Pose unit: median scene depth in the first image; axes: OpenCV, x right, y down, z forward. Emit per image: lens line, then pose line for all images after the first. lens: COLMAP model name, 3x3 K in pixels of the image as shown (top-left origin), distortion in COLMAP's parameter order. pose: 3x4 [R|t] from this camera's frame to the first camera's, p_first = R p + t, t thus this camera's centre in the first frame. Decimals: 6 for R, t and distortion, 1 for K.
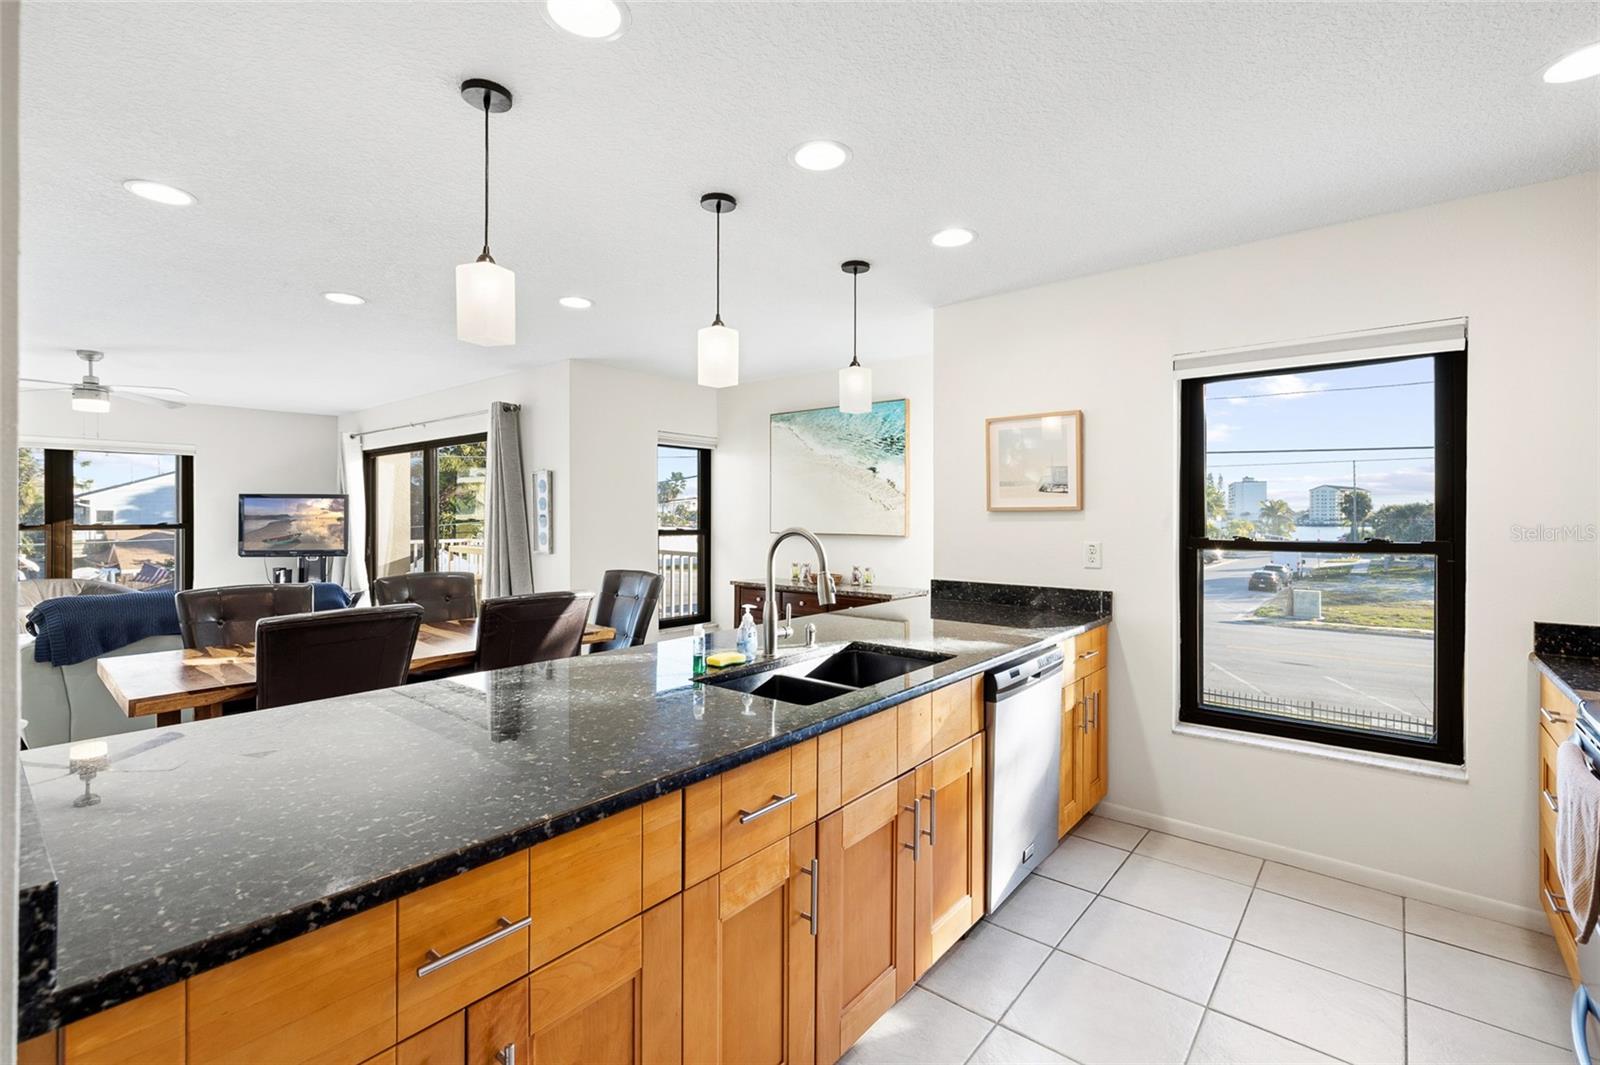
lens RADIAL K [[718.8, 0, 799.1], [0, 718.8, 515.1], [0, 0, 1]] dist [-0.001045, -0.000043]
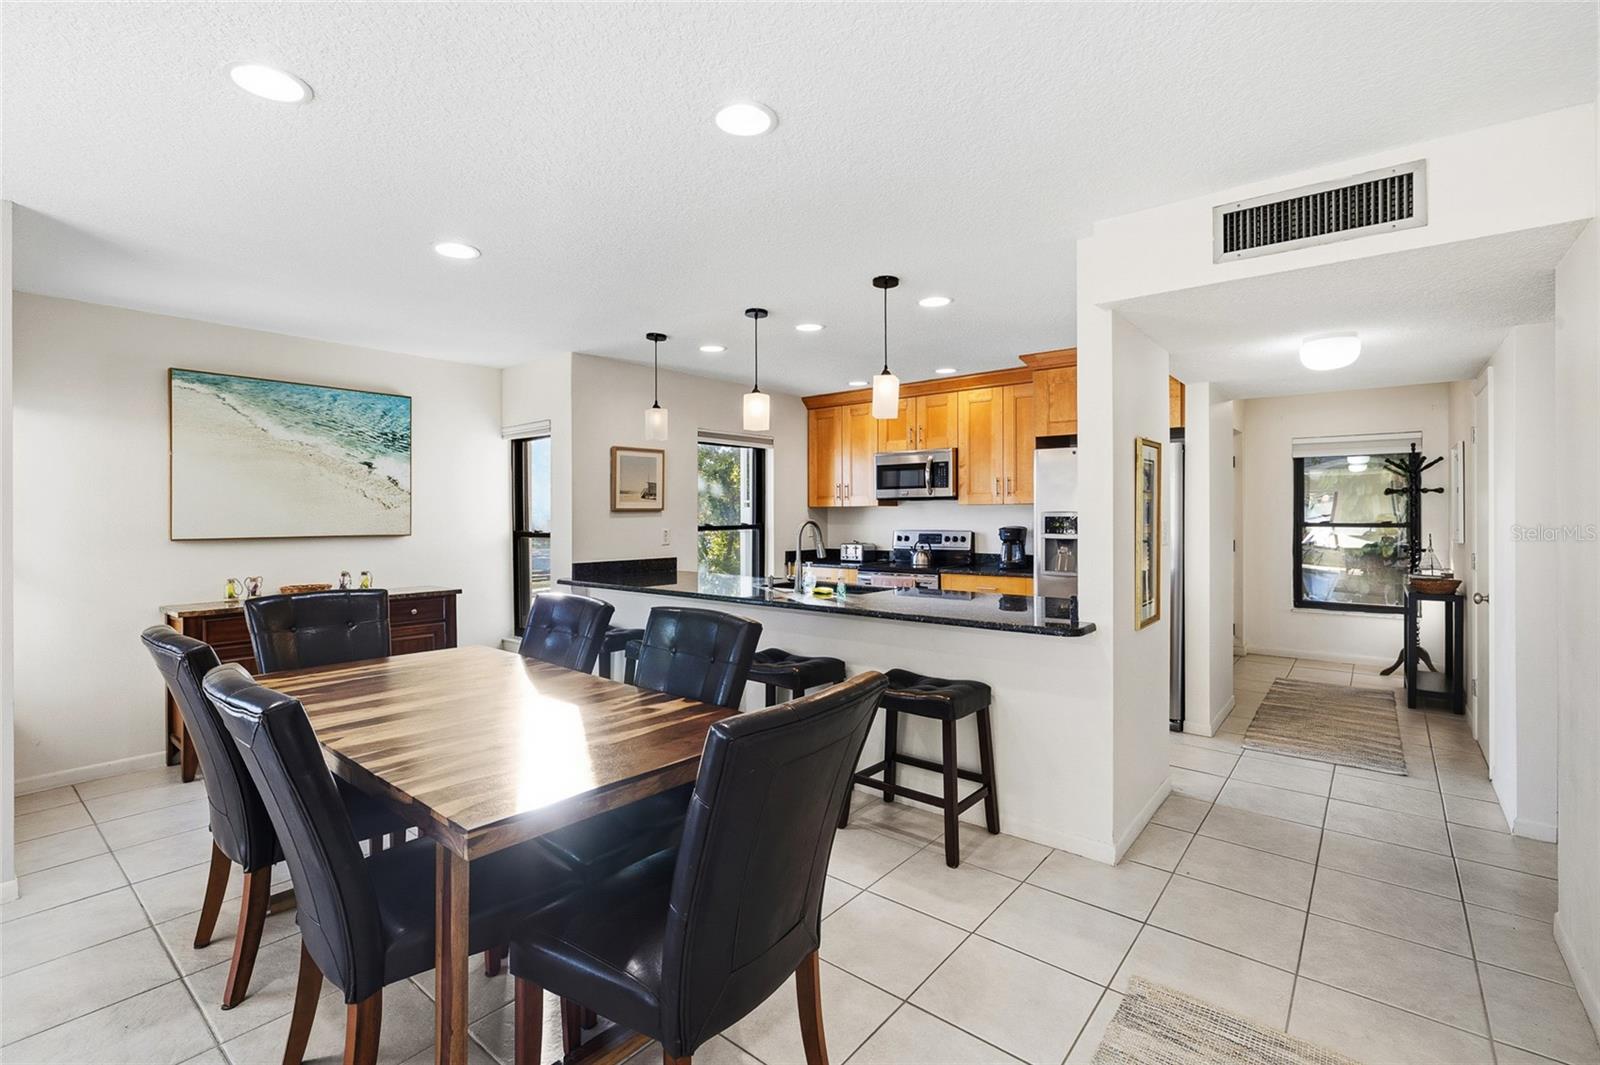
lens RADIAL K [[721.7, 0, 807.9], [0, 721.7, 516.4], [0, 0, 1]] dist [0.000510, 0.000234]
pose [[-0.020483, -0.002517, 0.999787, -0.783665], [0.003816, 0.999989, 0.002595, 0.002705], [-0.999783, 0.003868, -0.020473, 0.427922]]
